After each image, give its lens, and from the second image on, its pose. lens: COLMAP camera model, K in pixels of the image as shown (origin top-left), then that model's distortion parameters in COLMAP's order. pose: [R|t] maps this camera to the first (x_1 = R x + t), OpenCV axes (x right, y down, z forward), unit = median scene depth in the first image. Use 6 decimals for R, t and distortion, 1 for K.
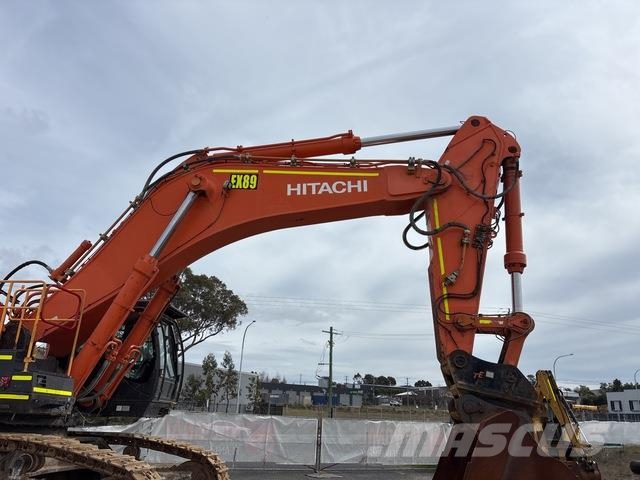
lens RADIAL K [[486.7, 0, 319.3], [0, 486.7, 242.3], [0, 0, 1]] dist [0.065797, -0.083478]
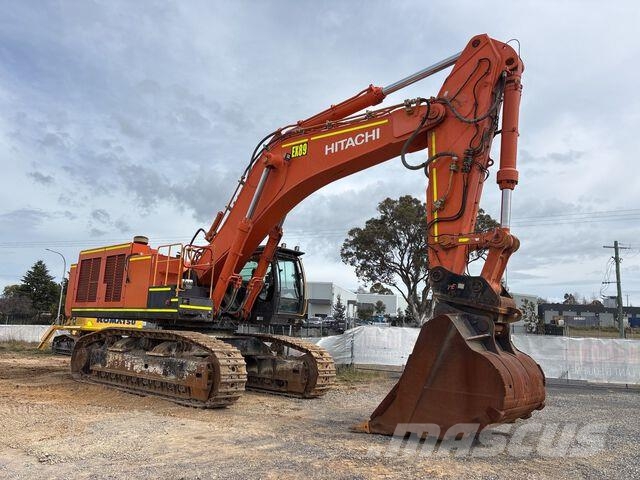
lens RADIAL K [[486.7, 0, 319.3], [0, 486.7, 242.3], [0, 0, 1]] dist [0.065797, -0.083478]
pose [[0.819078, -0.095767, -0.565632, 0.610343], [0.177804, 0.979795, 0.091586, 0.006517], [0.545432, -0.175588, 0.819556, -0.076620]]
